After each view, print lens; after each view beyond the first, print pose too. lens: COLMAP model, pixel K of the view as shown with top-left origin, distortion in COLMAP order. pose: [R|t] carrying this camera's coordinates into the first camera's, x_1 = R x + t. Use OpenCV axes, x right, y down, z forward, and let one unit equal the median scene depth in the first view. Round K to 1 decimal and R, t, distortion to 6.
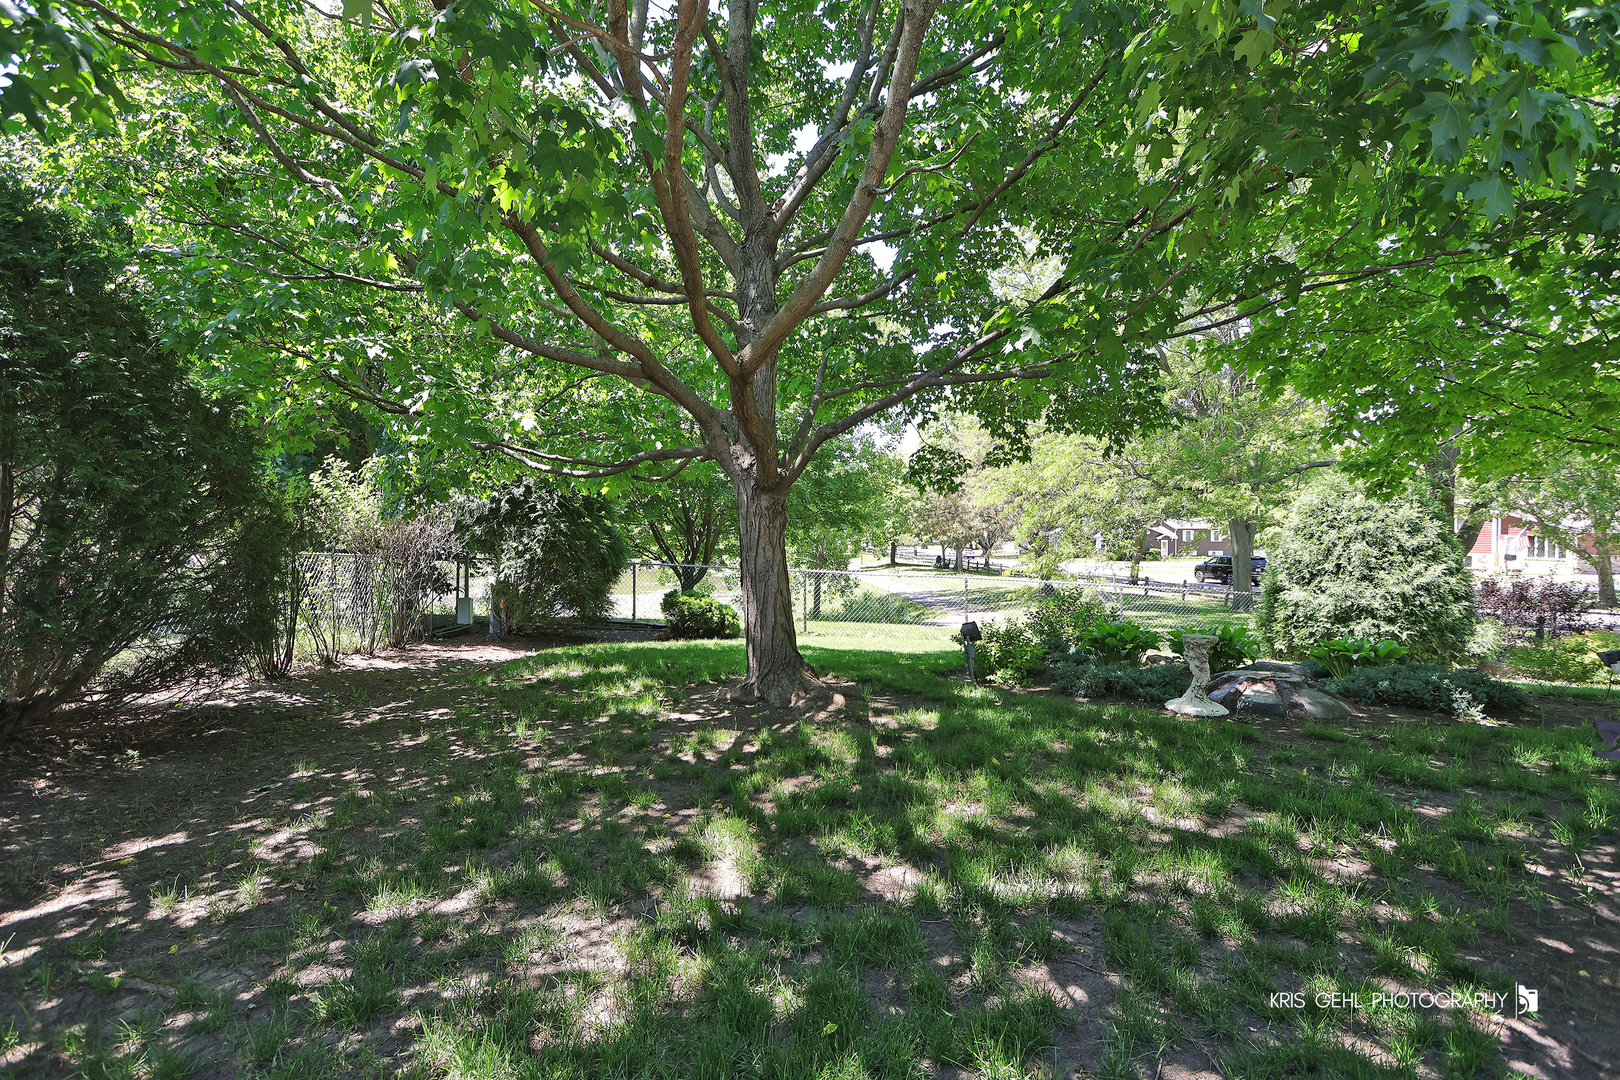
lens RADIAL K [[761.8, 0, 804.5], [0, 761.8, 540.0], [0, 0, 1]] dist [-0.016893, 0.001264]
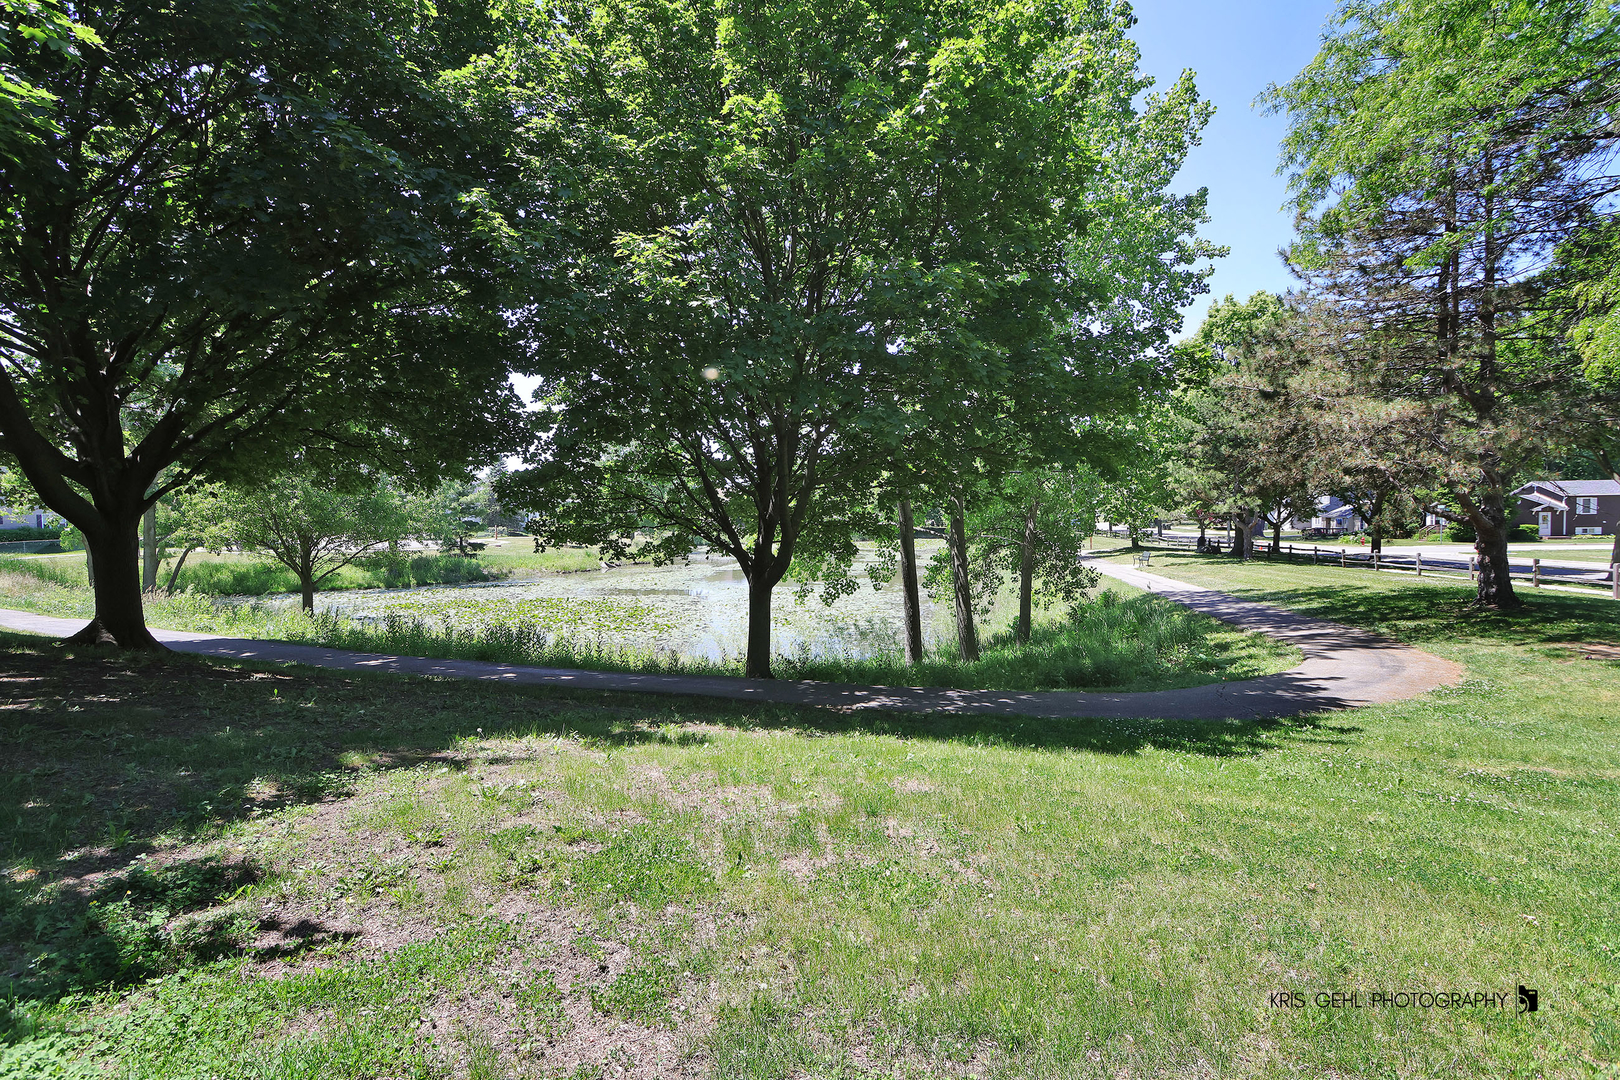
lens RADIAL K [[761.8, 0, 811.5], [0, 761.8, 533.9], [0, 0, 1]] dist [-0.016893, 0.001264]
pose [[0.963675, -0.007992, -0.266958, 0.008012], [0.011174, 0.999883, 0.010402, 0.006697], [0.266843, -0.013007, 0.963652, 0.196064]]
